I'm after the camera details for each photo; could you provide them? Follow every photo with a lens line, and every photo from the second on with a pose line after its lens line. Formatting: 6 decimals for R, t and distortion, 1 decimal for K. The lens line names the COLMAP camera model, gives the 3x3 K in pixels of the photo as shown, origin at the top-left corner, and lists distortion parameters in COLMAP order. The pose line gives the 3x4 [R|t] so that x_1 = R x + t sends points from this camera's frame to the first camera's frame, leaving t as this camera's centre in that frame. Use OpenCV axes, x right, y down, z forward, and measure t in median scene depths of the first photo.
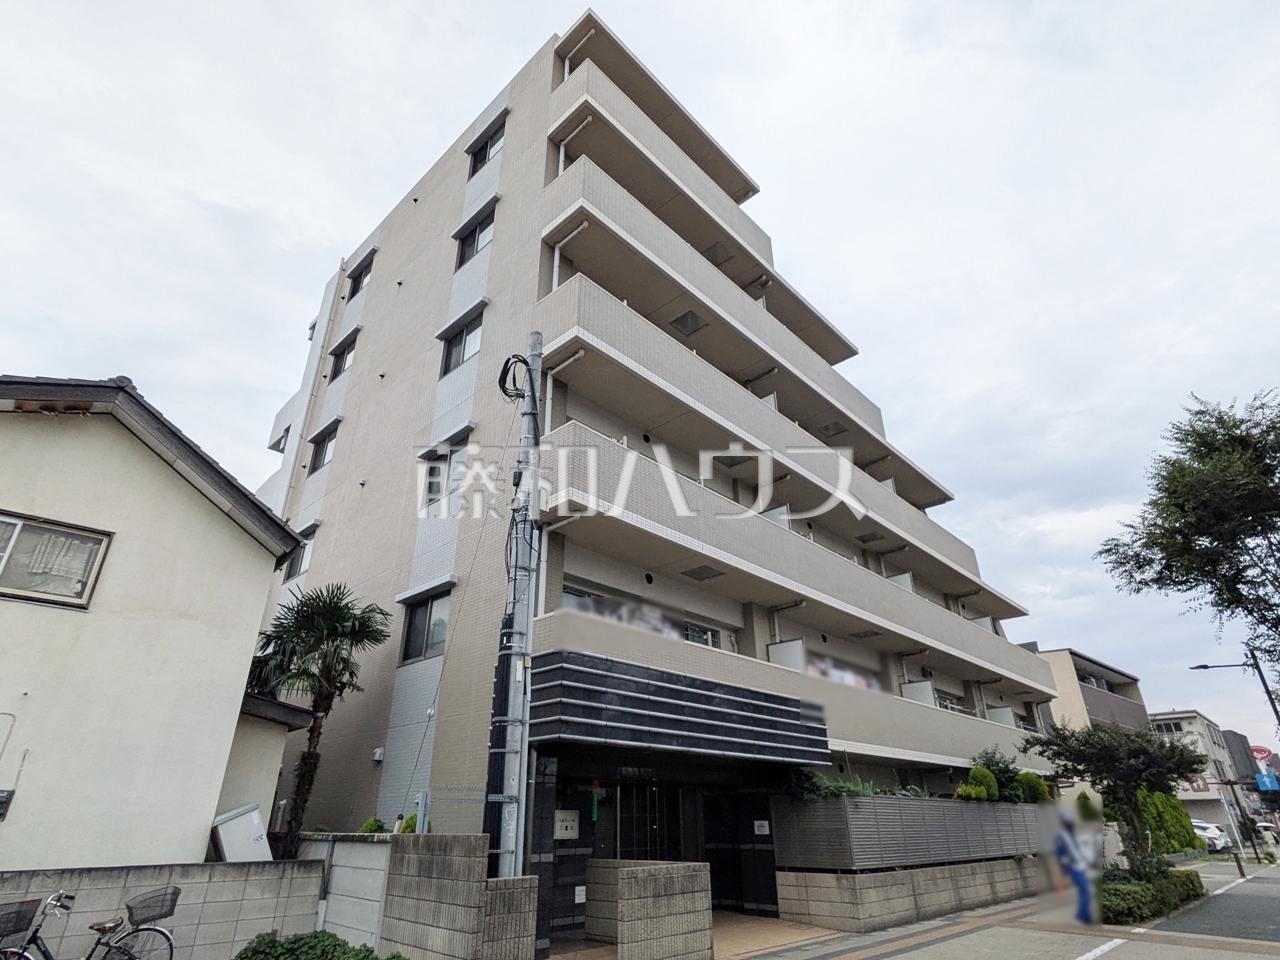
lens RADIAL K [[674.8, 0, 640.0], [0, 674.8, 480.0], [0, 0, 1]] dist [0.001308, 0.001237]
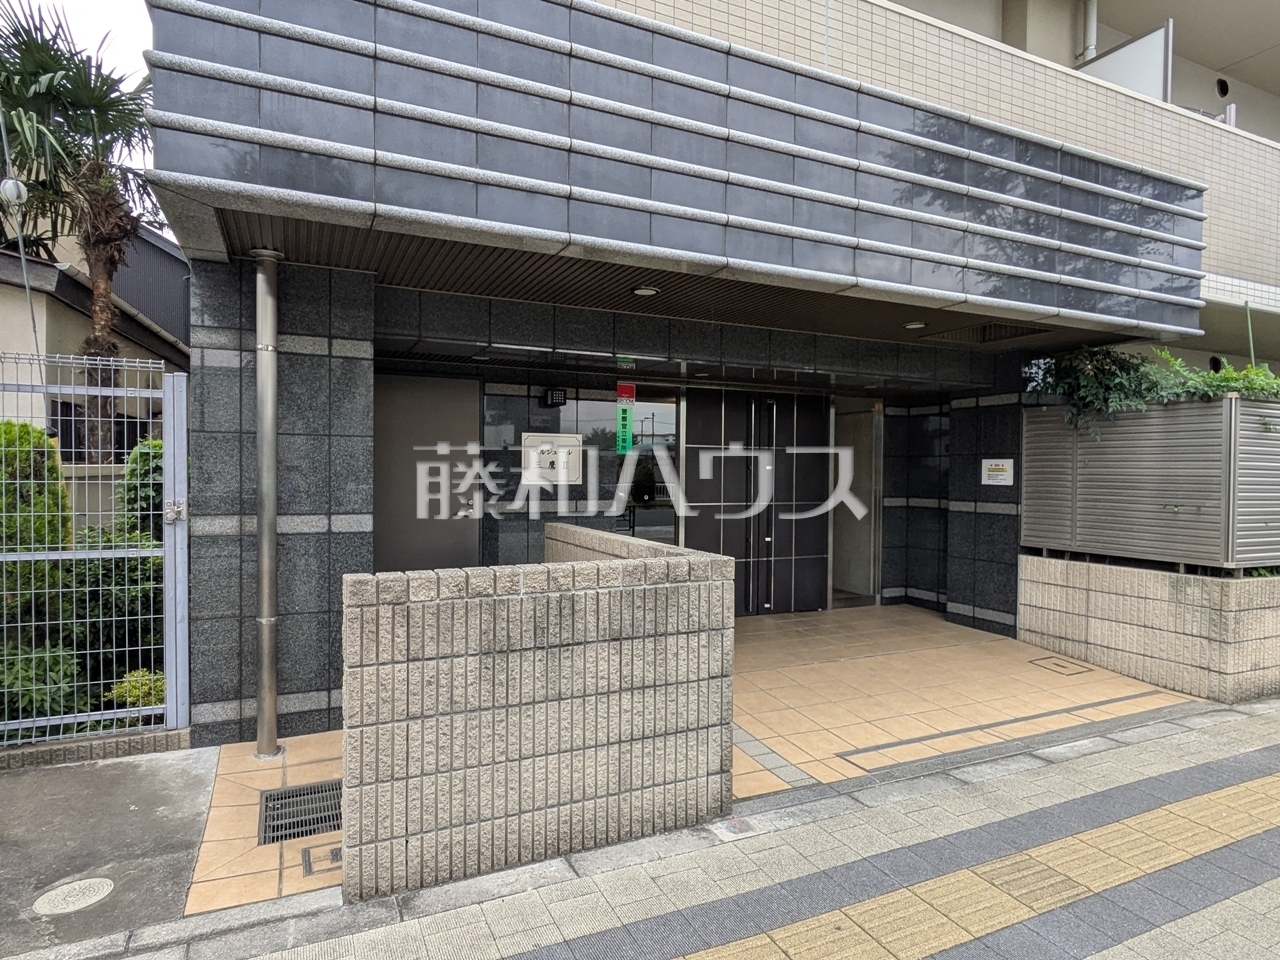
lens RADIAL K [[735.5, 0, 640.0], [0, 735.5, 480.0], [0, 0, 1]] dist [-0.000117, -0.000382]
pose [[0.931865, 0.021156, -0.362188, 0.141864], [0.150495, 0.885820, 0.438947, 0.273320], [0.330119, -0.463547, 0.822281, 0.524664]]
